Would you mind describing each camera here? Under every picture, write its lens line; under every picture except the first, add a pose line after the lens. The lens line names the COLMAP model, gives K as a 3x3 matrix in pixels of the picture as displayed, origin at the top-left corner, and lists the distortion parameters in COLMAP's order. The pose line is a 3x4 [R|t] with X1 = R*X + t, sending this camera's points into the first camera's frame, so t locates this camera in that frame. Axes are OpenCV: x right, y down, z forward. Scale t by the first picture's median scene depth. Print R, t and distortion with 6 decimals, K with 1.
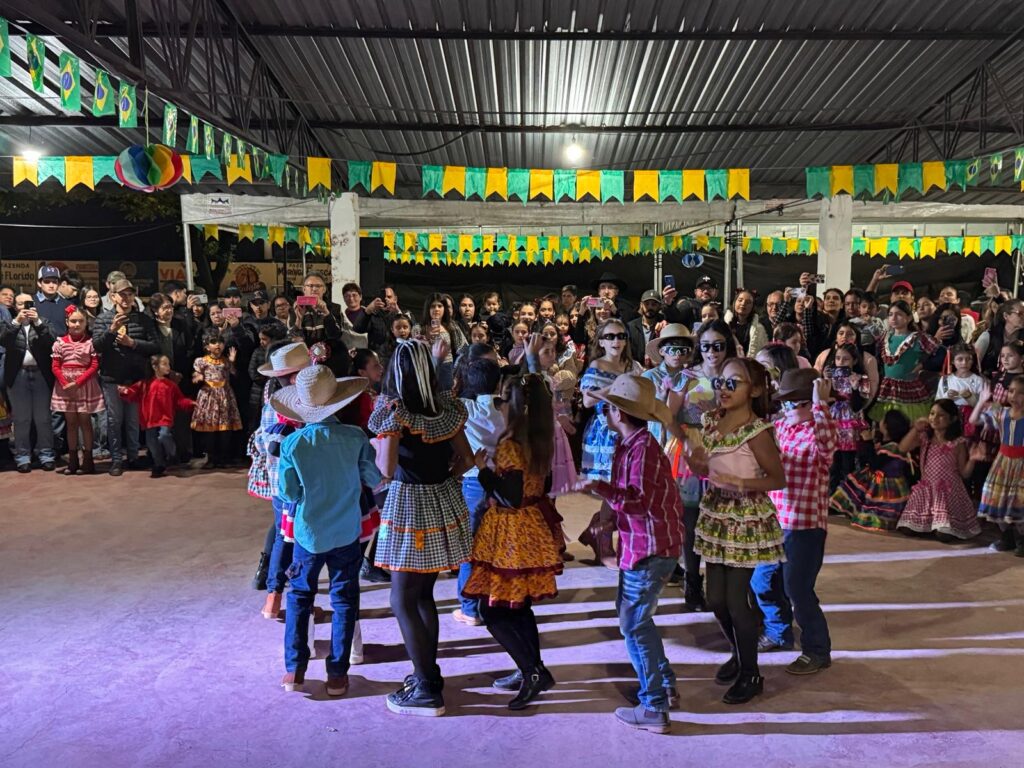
lens RADIAL K [[969.7, 0, 512.0], [0, 969.7, 384.0], [0, 0, 1]] dist [0.117727, -0.012263]
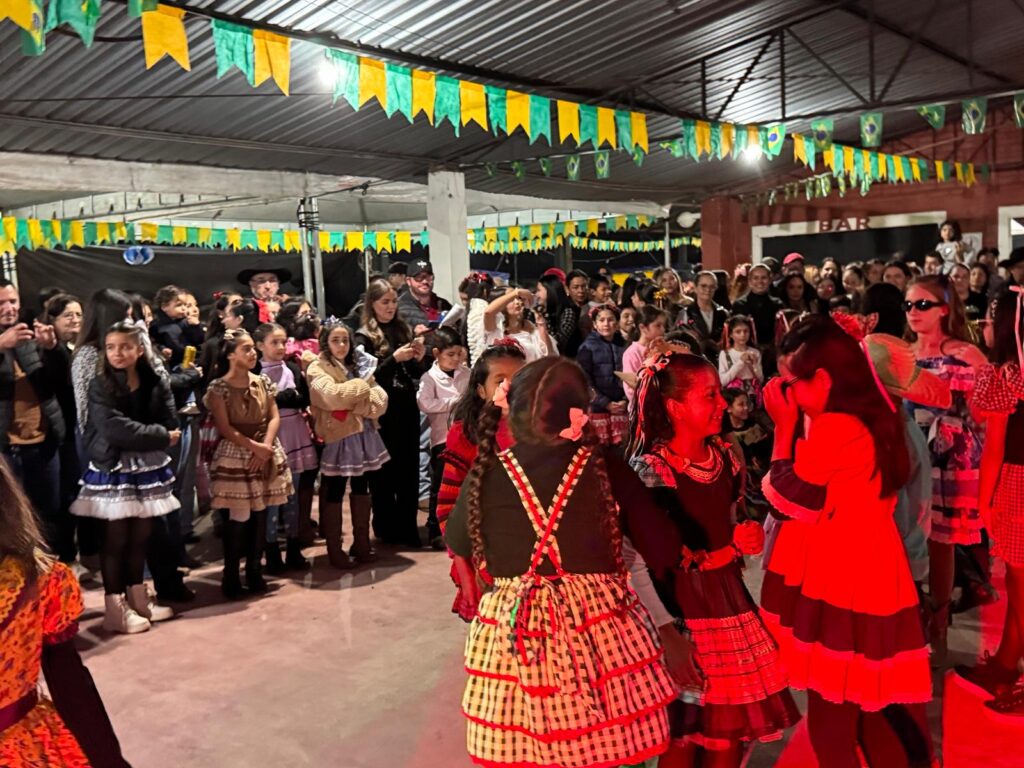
lens RADIAL K [[969.7, 0, 512.0], [0, 969.7, 384.0], [0, 0, 1]] dist [0.117727, -0.012263]
pose [[0.647068, -0.110657, 0.754359, -0.333619], [0.123595, 0.991549, 0.039433, -0.029798], [-0.752347, 0.067719, 0.655277, 0.399242]]
